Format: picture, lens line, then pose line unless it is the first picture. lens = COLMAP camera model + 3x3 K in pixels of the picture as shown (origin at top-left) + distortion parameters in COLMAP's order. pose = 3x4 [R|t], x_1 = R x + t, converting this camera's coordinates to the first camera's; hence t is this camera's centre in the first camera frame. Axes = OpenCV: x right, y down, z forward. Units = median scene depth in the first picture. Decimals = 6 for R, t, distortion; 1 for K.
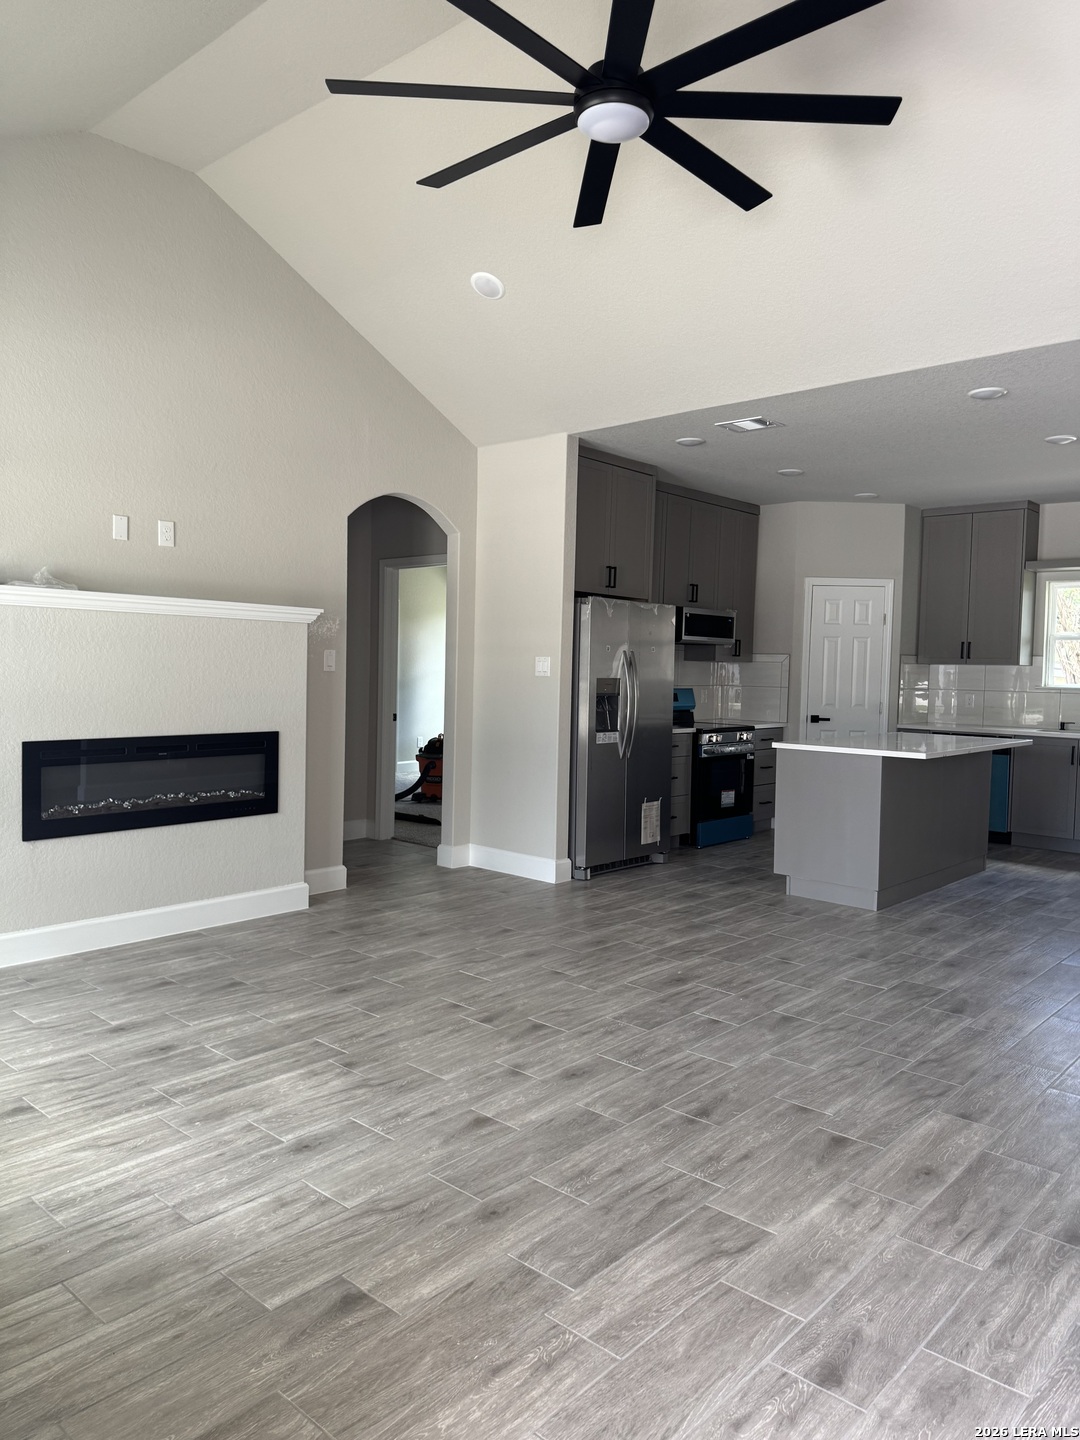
lens RADIAL K [[1017.3, 0, 543.1], [0, 1017.3, 709.9], [0, 0, 1]] dist [0.061377, -0.065224]
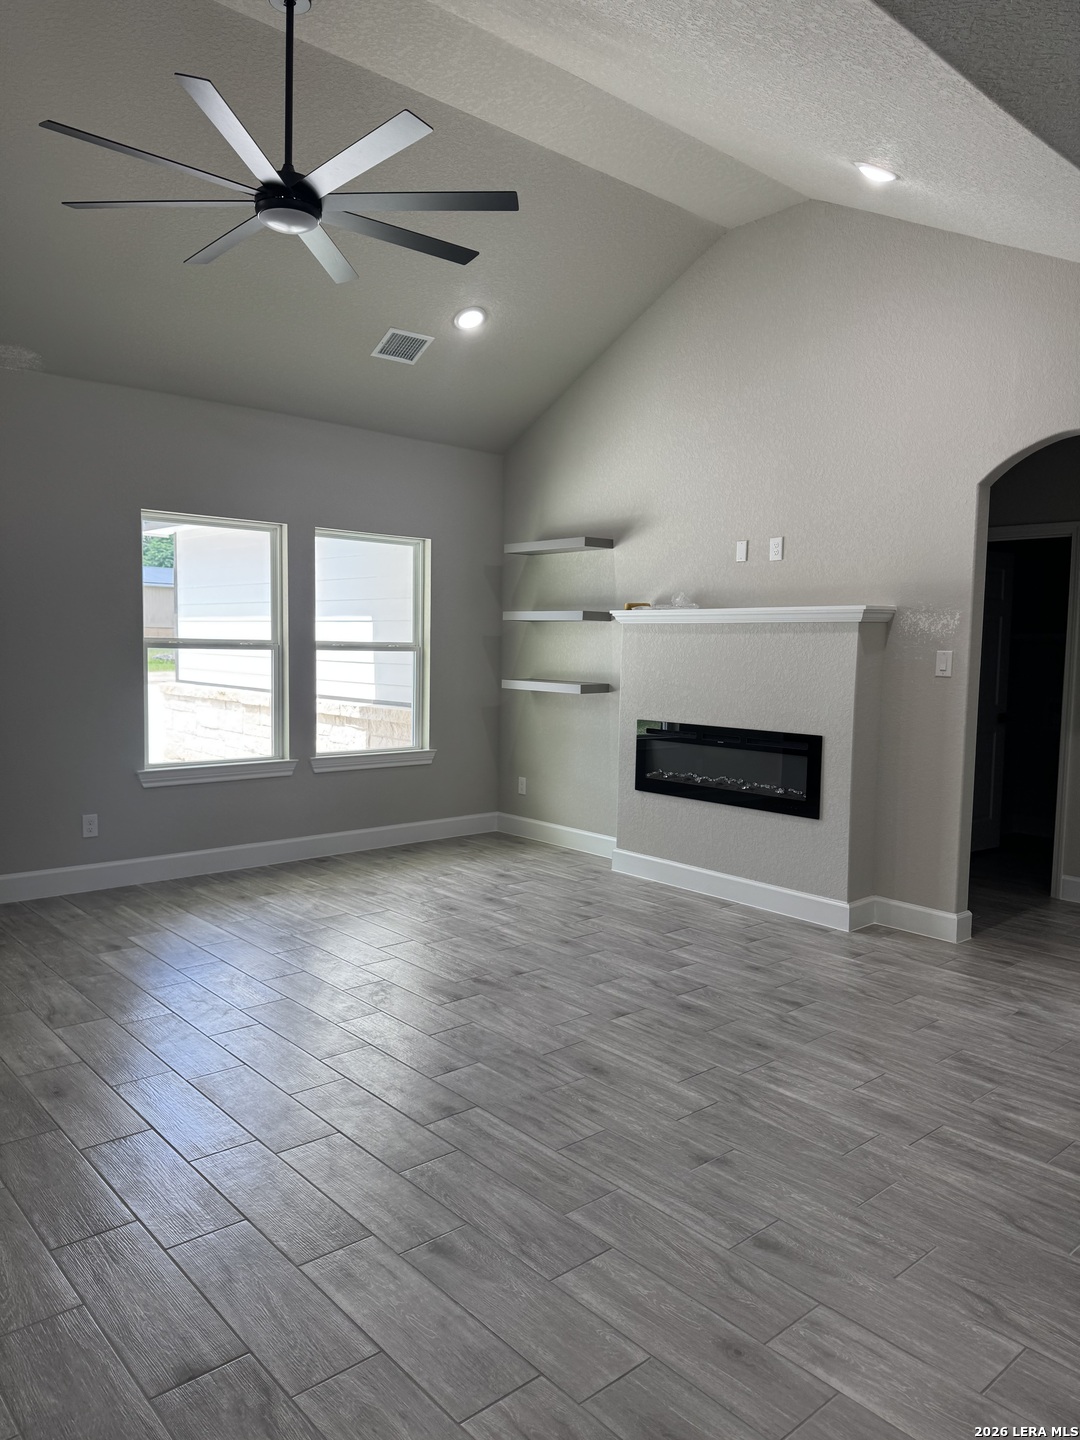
lens RADIAL K [[1017.3, 0, 536.1], [0, 1017.3, 721.8], [0, 0, 1]] dist [0.061377, -0.065224]
pose [[-0.121959, 0.054828, -0.991020, 0.921203], [-0.060143, 0.996230, 0.062518, -0.045990], [0.990711, 0.067228, -0.118202, 1.056581]]
